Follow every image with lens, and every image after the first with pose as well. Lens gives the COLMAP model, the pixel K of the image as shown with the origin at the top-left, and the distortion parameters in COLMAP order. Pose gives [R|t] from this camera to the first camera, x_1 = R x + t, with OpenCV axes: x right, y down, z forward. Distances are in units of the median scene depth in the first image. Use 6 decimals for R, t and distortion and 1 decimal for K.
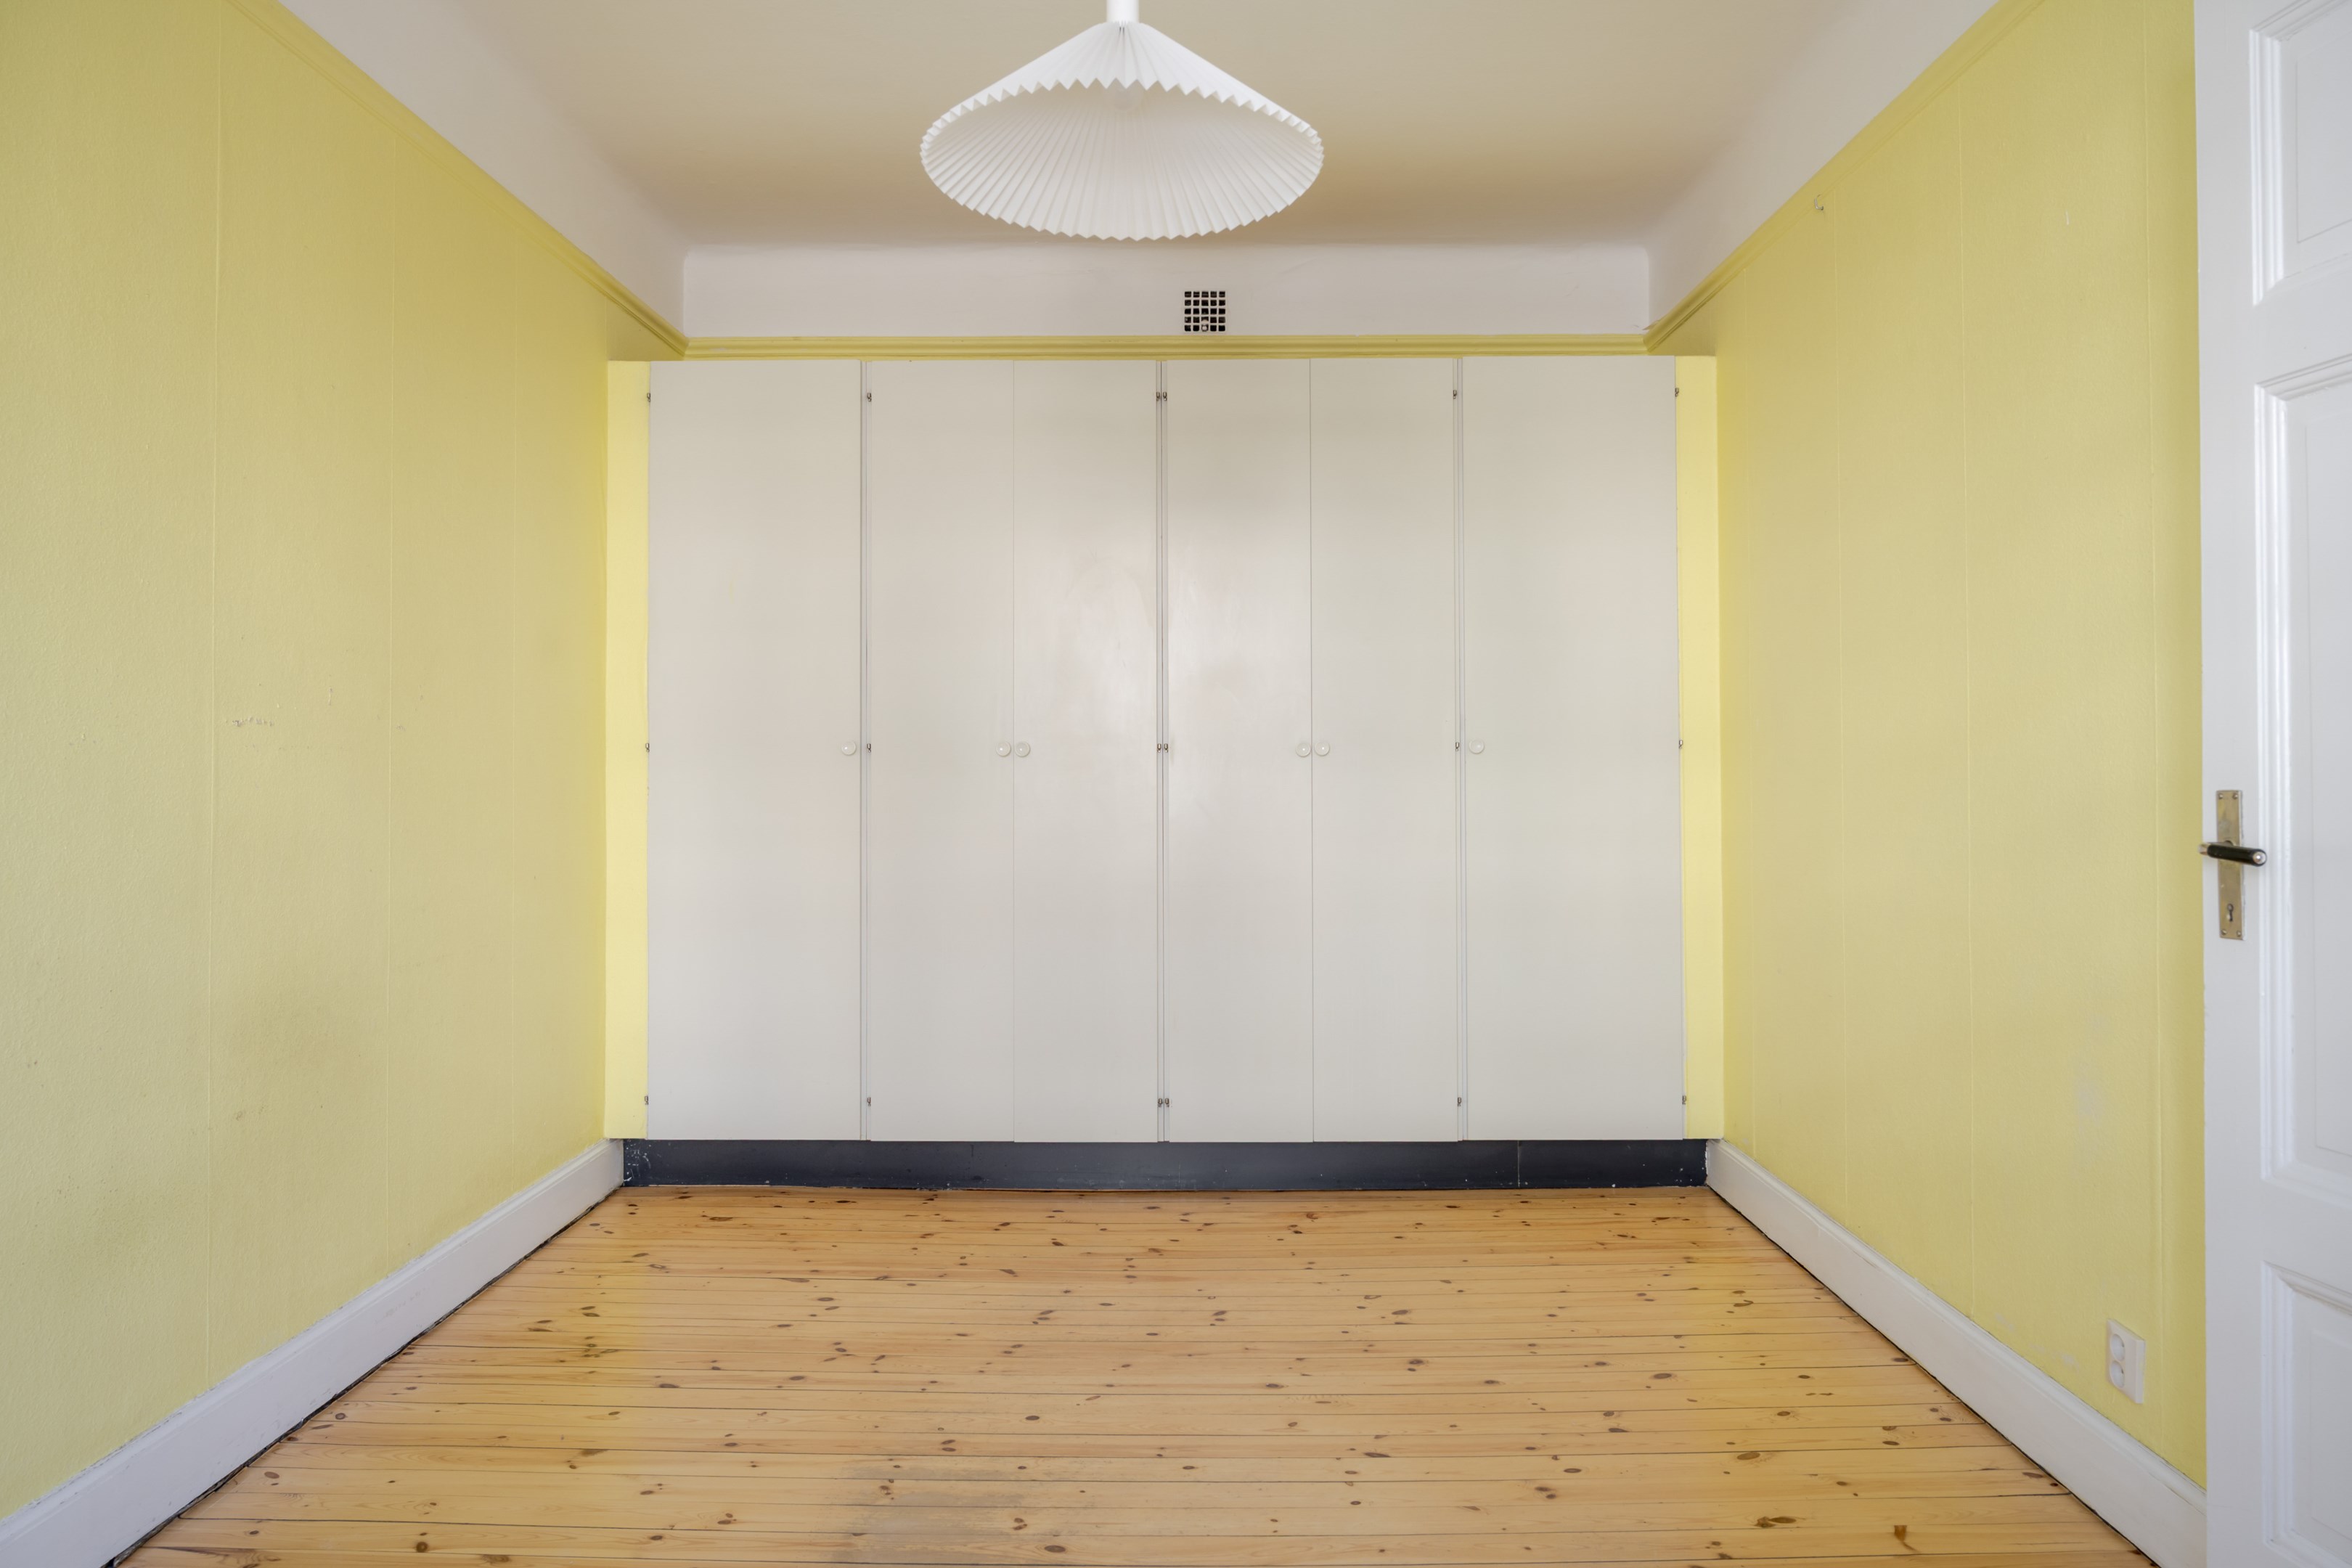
lens RADIAL K [[1661.8, 0, 1107.2], [0, 1661.8, 749.3], [0, 0, 1]] dist [-0.006423, -0.000345]
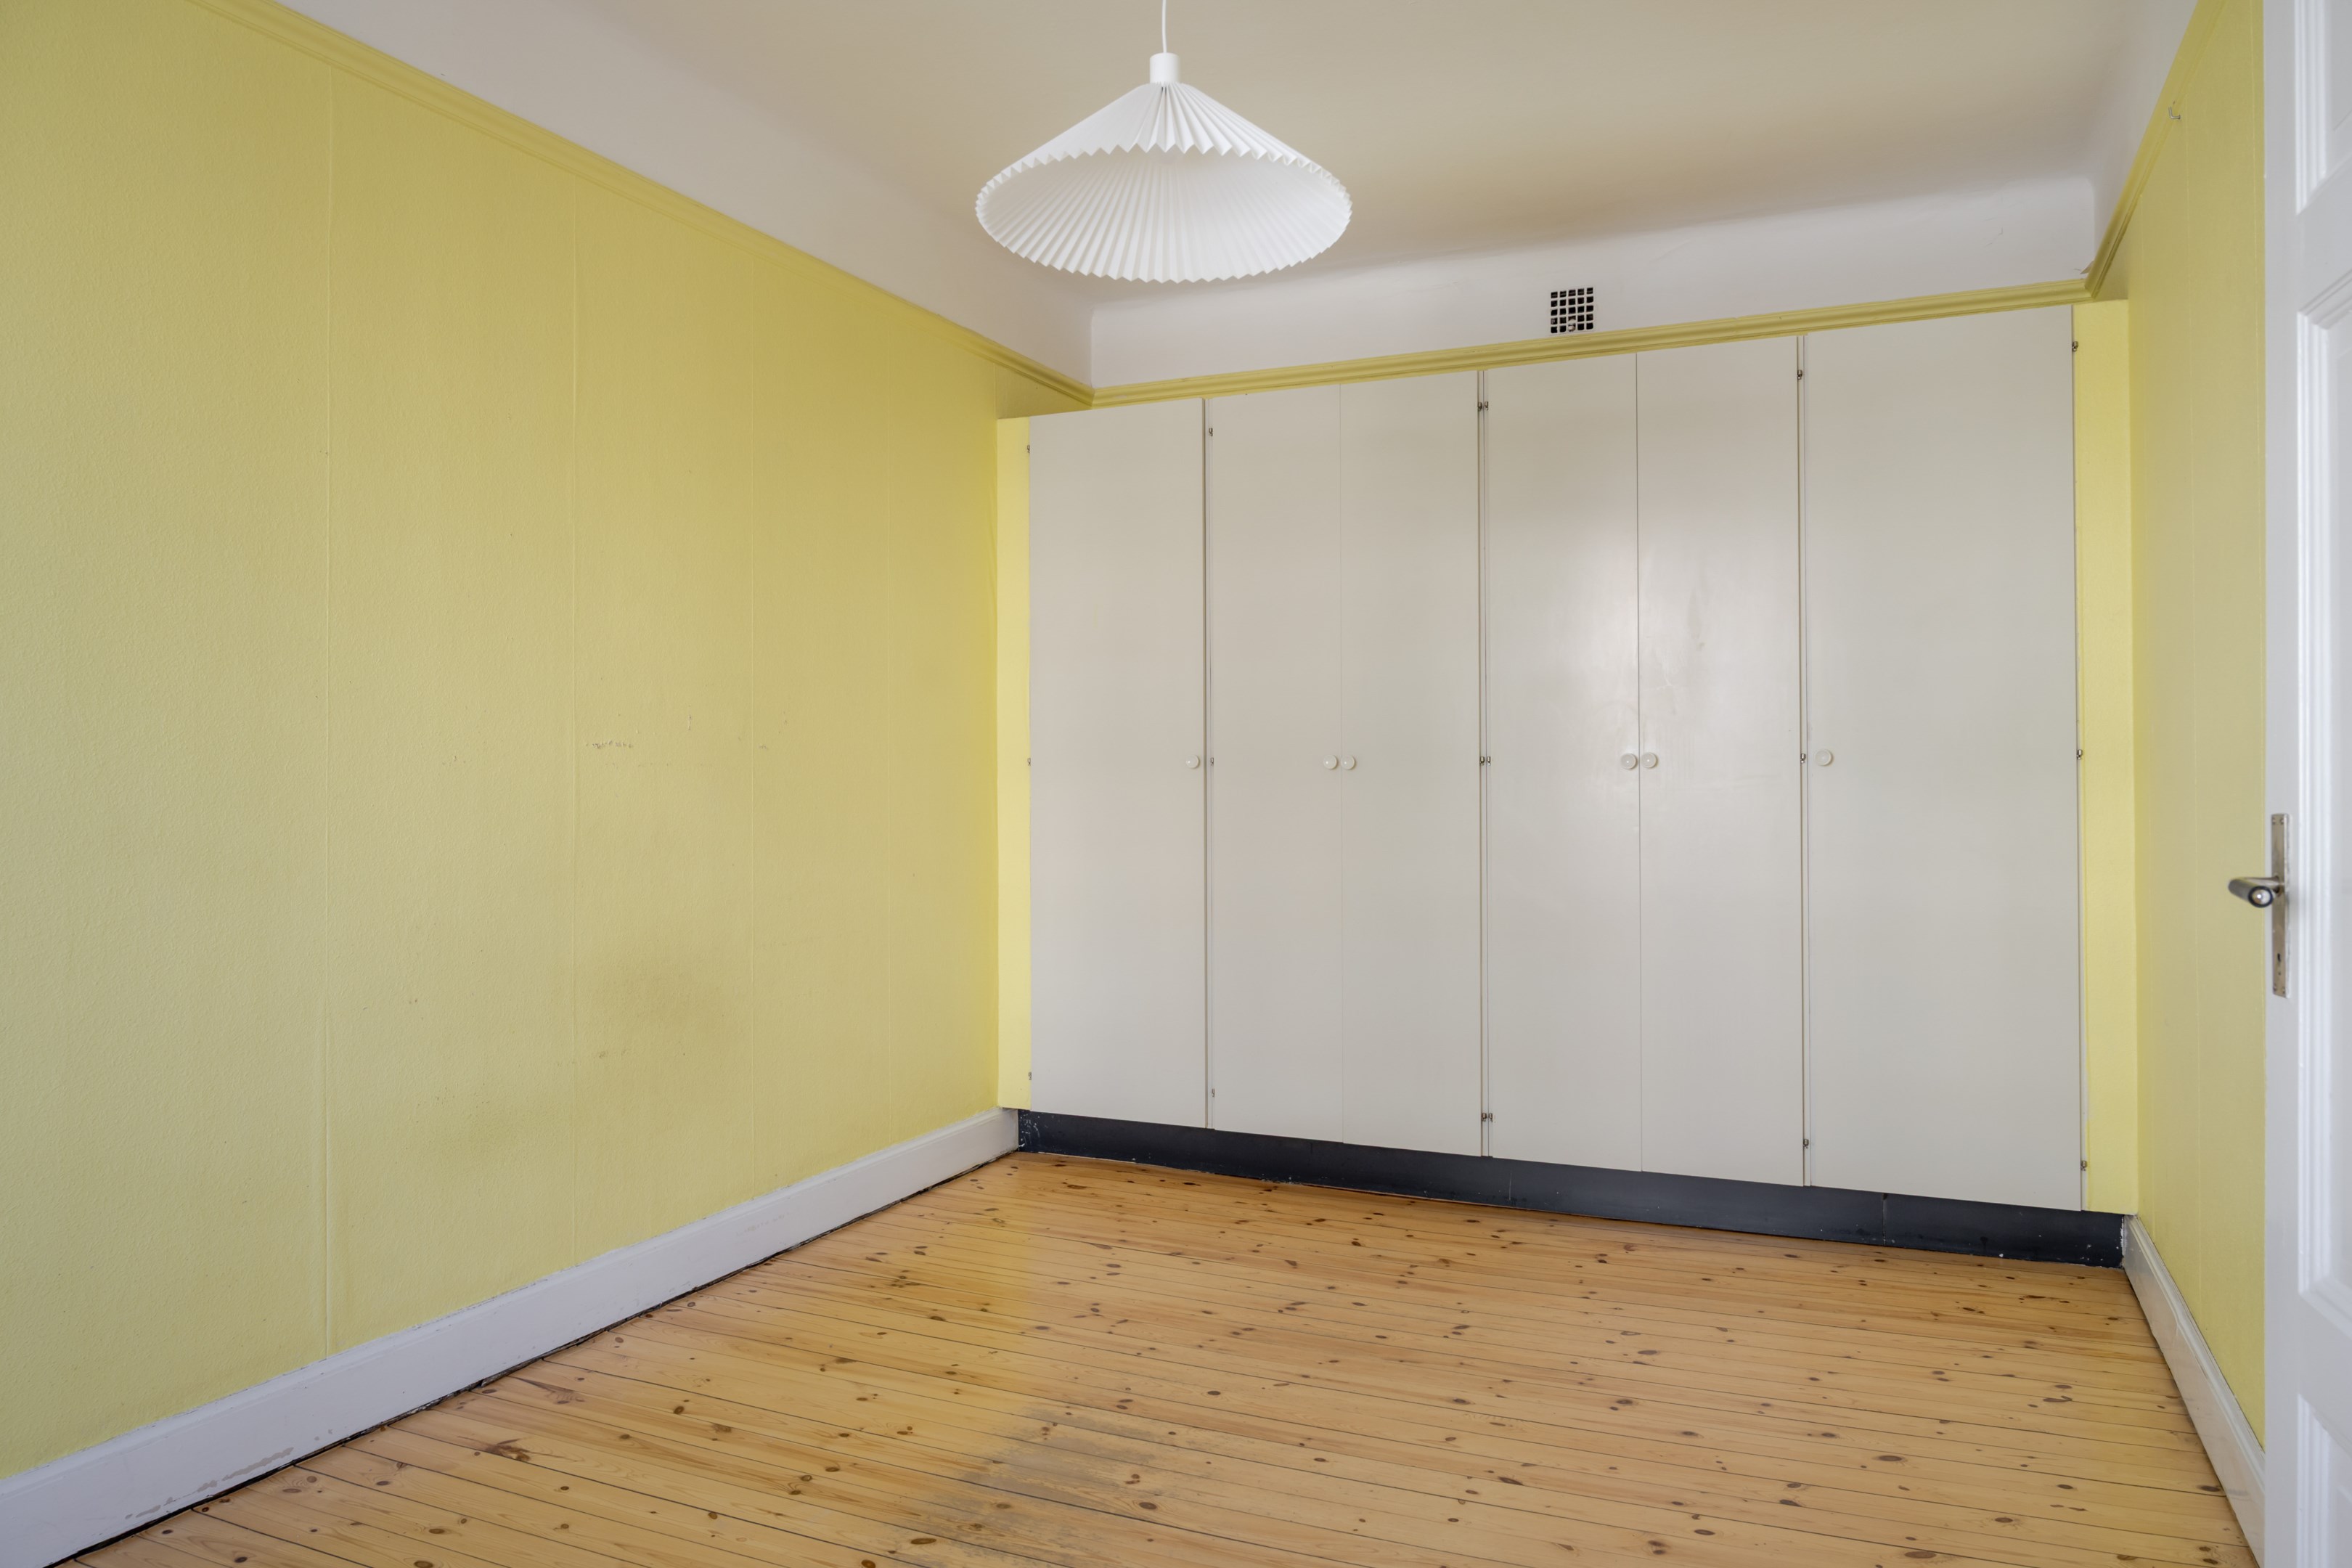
lens RADIAL K [[1672.3, 0, 1183.8], [0, 1672.3, 769.6], [0, 0, 1]] dist [-0.008189, 0.002241]
pose [[0.909032, -0.001504, -0.416723, 0.343280], [0.004366, 0.999973, 0.005917, -0.002516], [0.416703, -0.007198, 0.909014, 0.020094]]
